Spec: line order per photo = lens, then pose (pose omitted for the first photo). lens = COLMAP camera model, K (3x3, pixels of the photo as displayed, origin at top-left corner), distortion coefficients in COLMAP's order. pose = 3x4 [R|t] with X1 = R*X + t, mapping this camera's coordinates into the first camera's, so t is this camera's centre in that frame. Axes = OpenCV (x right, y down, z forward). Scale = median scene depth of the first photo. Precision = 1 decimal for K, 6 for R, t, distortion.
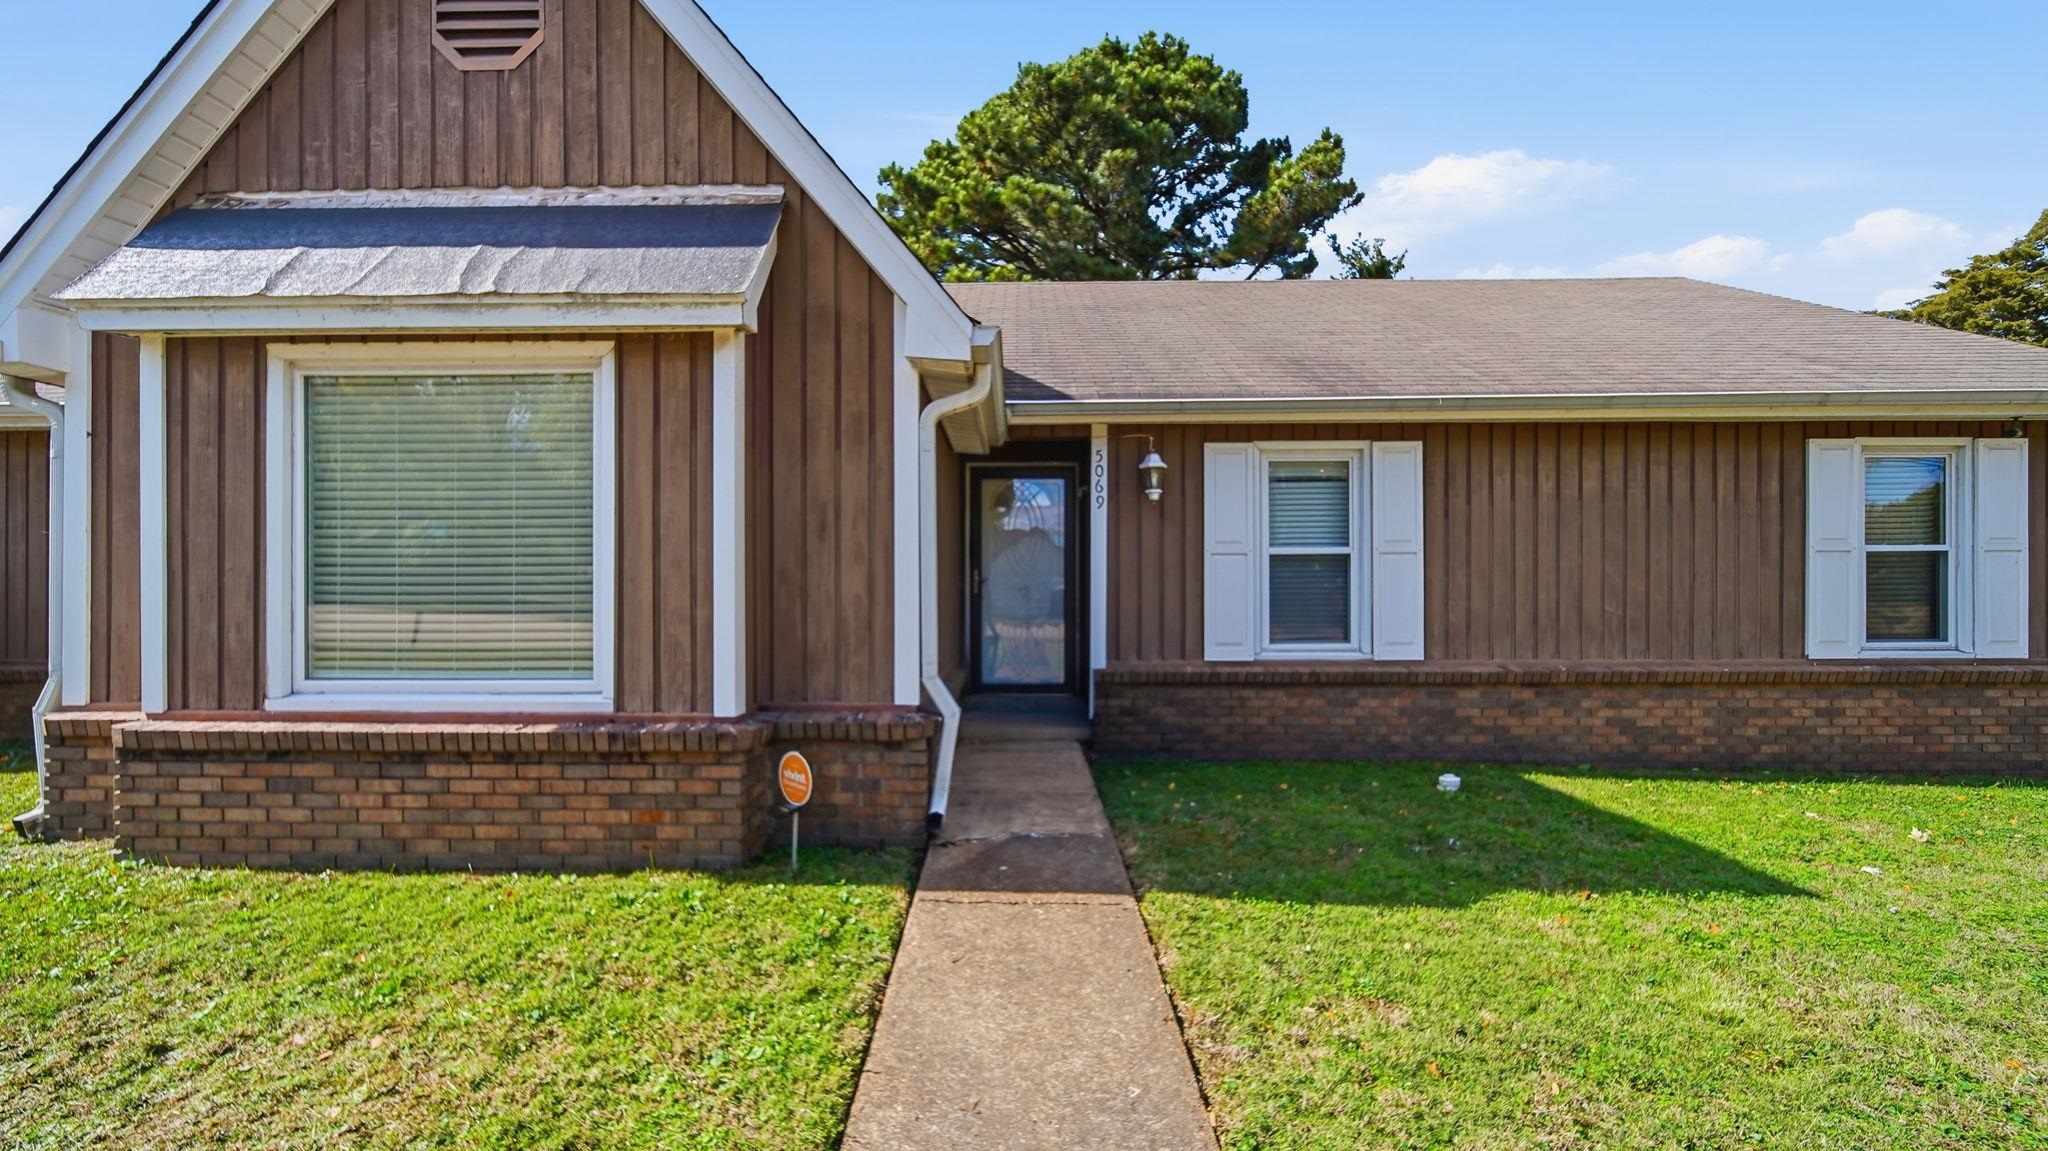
lens RADIAL K [[747.3, 0, 1013.3], [0, 747.3, 585.9], [0, 0, 1]] dist [-0.000111, -0.001180]
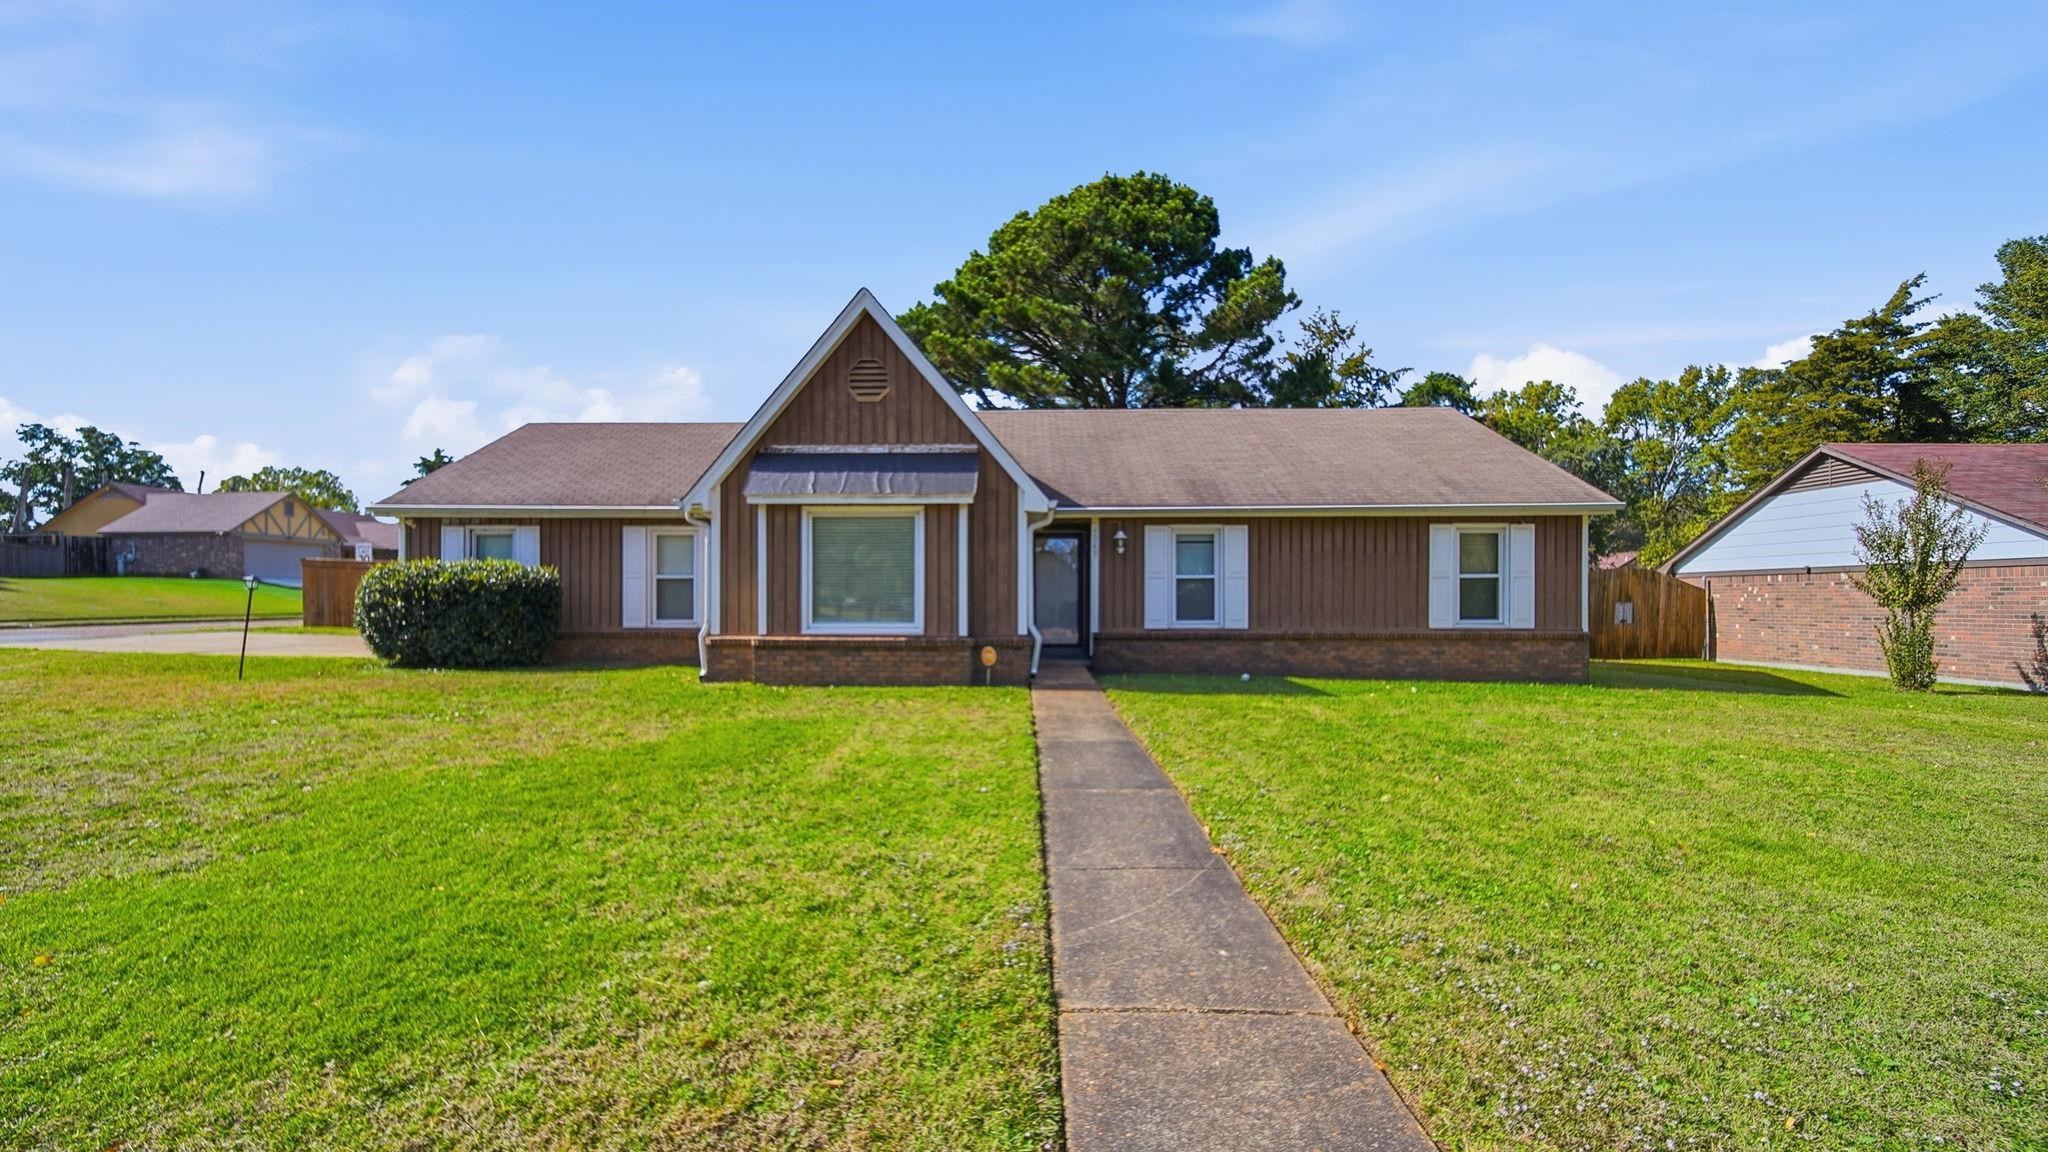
lens RADIAL K [[711.5, 0, 1018.2], [0, 711.5, 593.1], [0, 0, 1]] dist [-0.002469, 0.000108]
pose [[0.999979, 0.002024, -0.006211, -0.091241], [-0.002091, 0.999939, -0.010856, 0.023207], [0.006189, 0.010869, 0.999922, -1.031202]]
